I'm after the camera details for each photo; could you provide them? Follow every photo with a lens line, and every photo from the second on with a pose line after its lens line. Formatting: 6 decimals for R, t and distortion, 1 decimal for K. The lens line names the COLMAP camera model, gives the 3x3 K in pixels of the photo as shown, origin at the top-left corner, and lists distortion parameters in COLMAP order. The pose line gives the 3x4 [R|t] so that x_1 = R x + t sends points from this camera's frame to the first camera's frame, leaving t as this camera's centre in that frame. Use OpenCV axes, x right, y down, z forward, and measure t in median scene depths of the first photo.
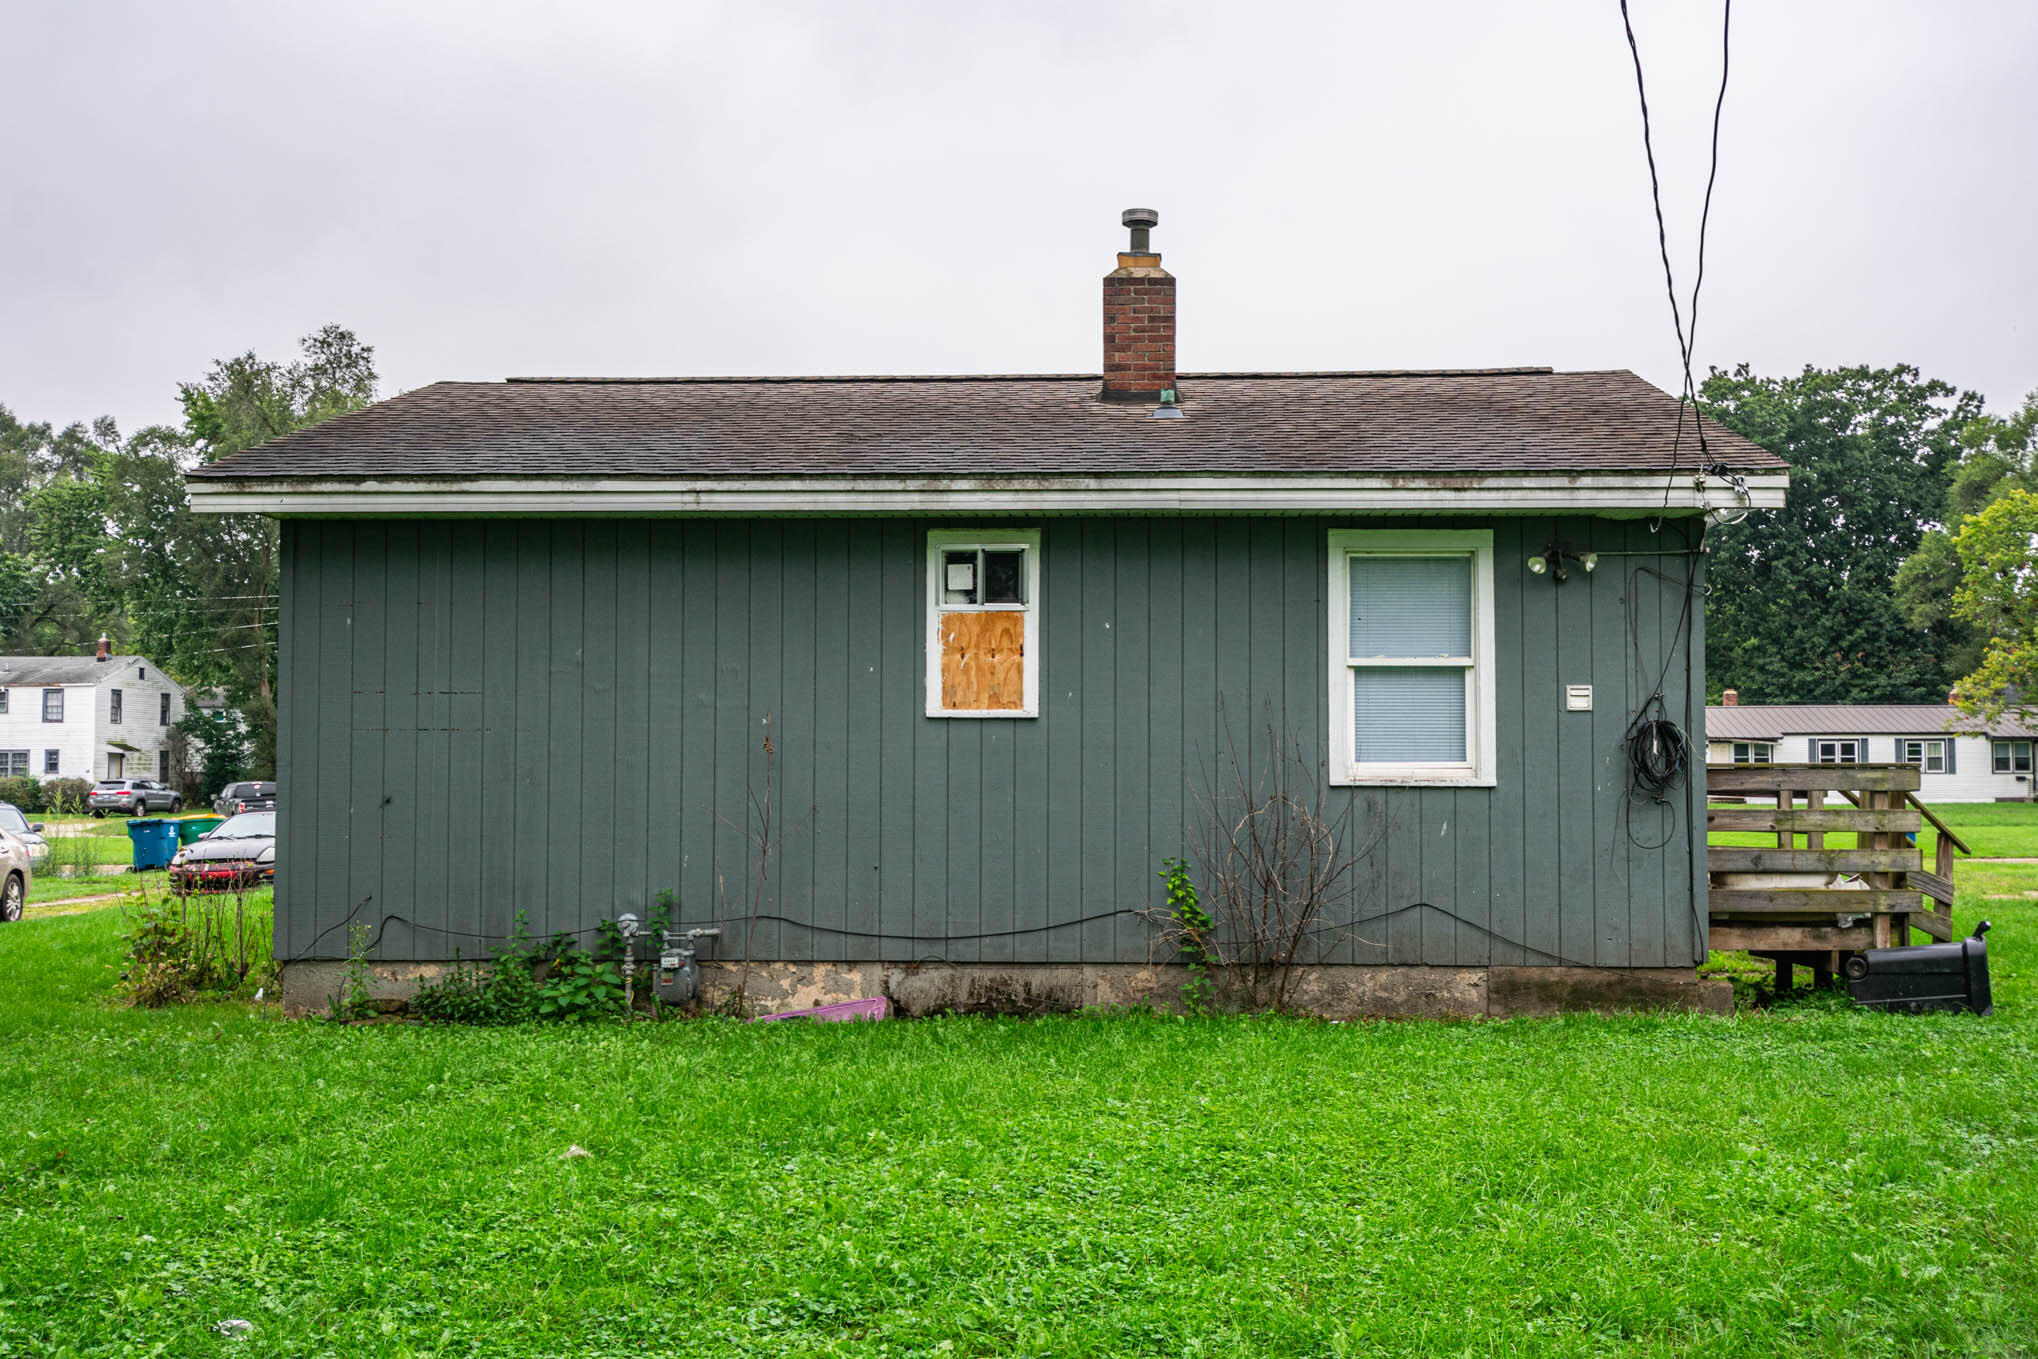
lens RADIAL K [[1911.7, 0, 1019.8], [0, 1911.7, 679.4], [0, 0, 1]] dist [0.008294, 0.000000]
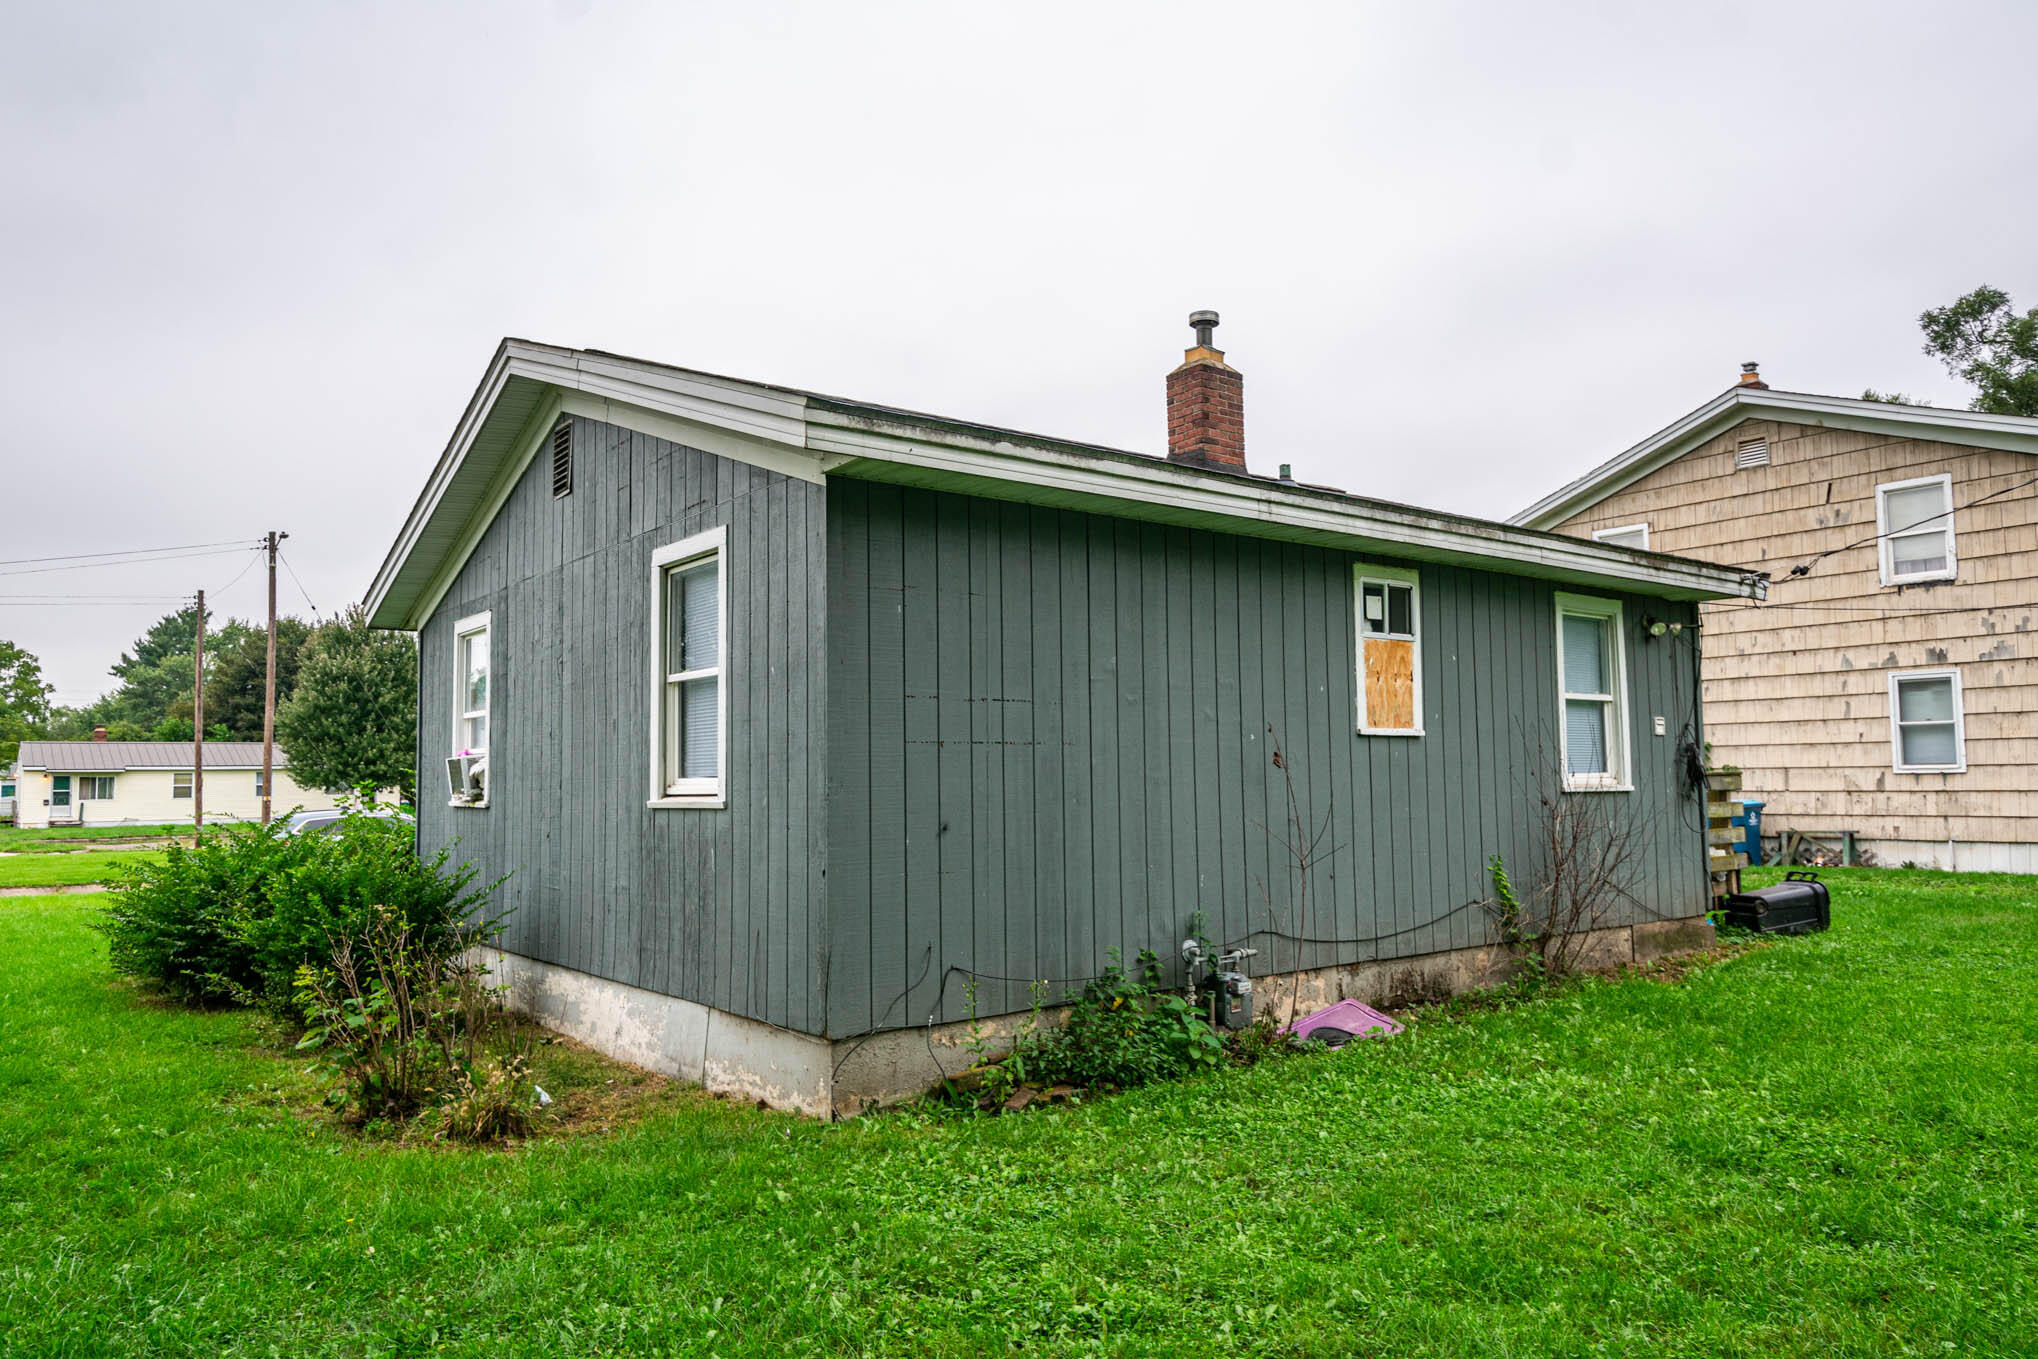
lens RADIAL K [[1335.3, 0, 1018.5], [0, 1335.3, 681.0], [0, 0, 1]] dist [0.002042, -0.000298]
pose [[0.778001, 0.036550, 0.627199, -0.674951], [-0.019234, 0.999224, -0.034370, 0.019168], [-0.627969, 0.014677, 0.778100, 0.533481]]
